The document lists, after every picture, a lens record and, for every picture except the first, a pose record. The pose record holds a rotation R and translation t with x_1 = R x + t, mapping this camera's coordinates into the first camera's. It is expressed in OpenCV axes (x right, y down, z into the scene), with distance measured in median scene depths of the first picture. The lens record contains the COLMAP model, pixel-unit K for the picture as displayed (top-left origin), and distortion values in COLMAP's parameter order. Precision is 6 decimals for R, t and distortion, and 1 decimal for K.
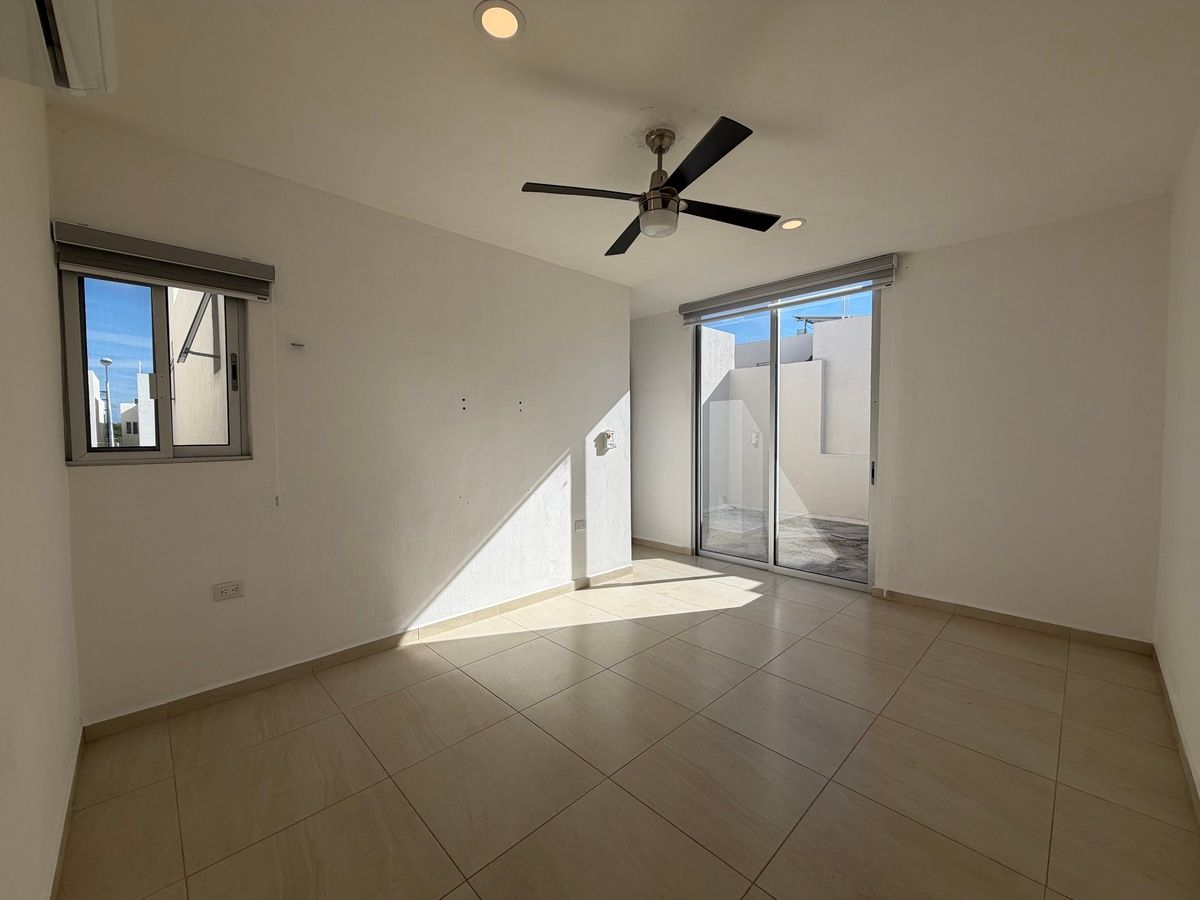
lens RADIAL K [[476.5, 0, 596.3], [0, 476.5, 452.9], [0, 0, 1]] dist [0.001385, -0.000017]
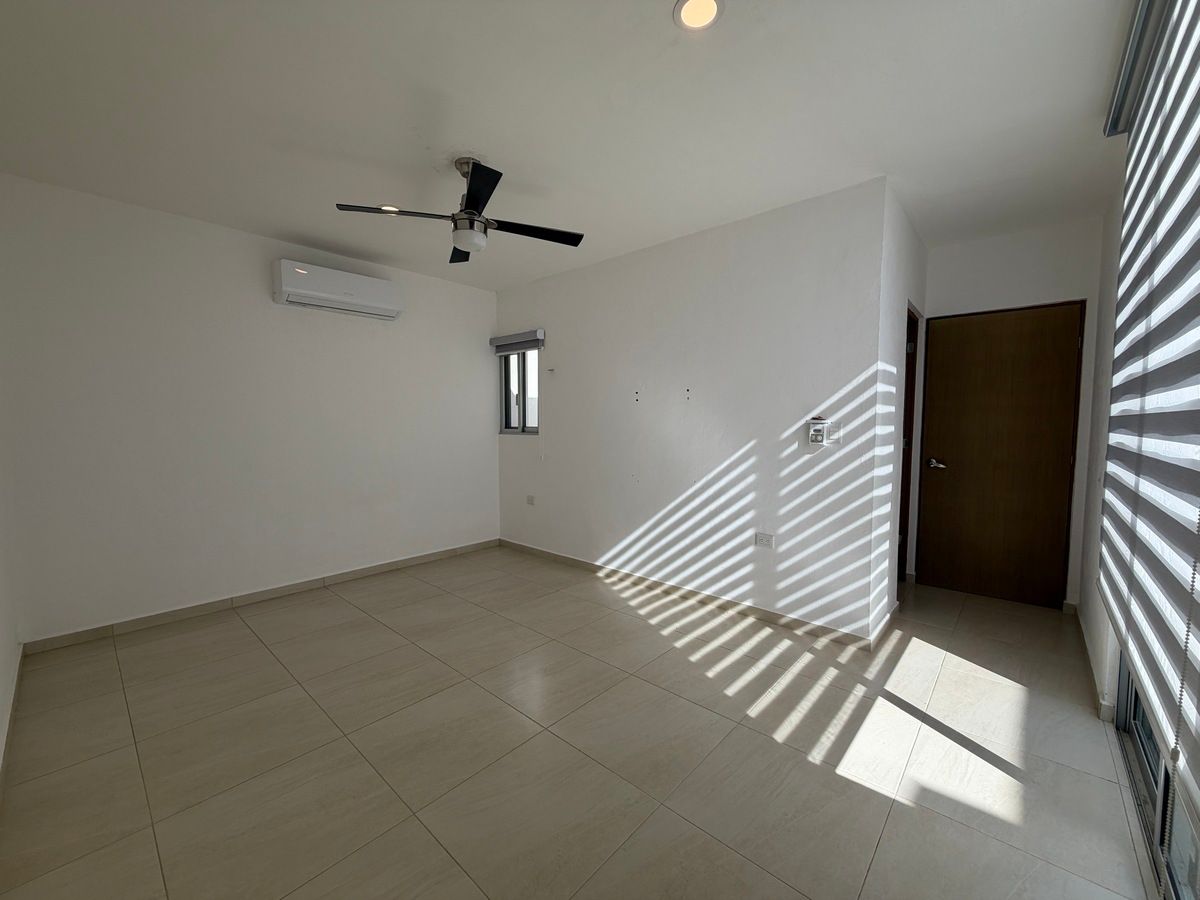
lens RADIAL K [[476.5, 0, 595.2], [0, 476.5, 450.5], [0, 0, 1]] dist [0.001385, -0.000017]
pose [[0.069371, 0.061718, -0.995680, 0.944378], [-0.048570, 0.997110, 0.058423, -0.035503], [0.996408, 0.044308, 0.072168, 0.875236]]
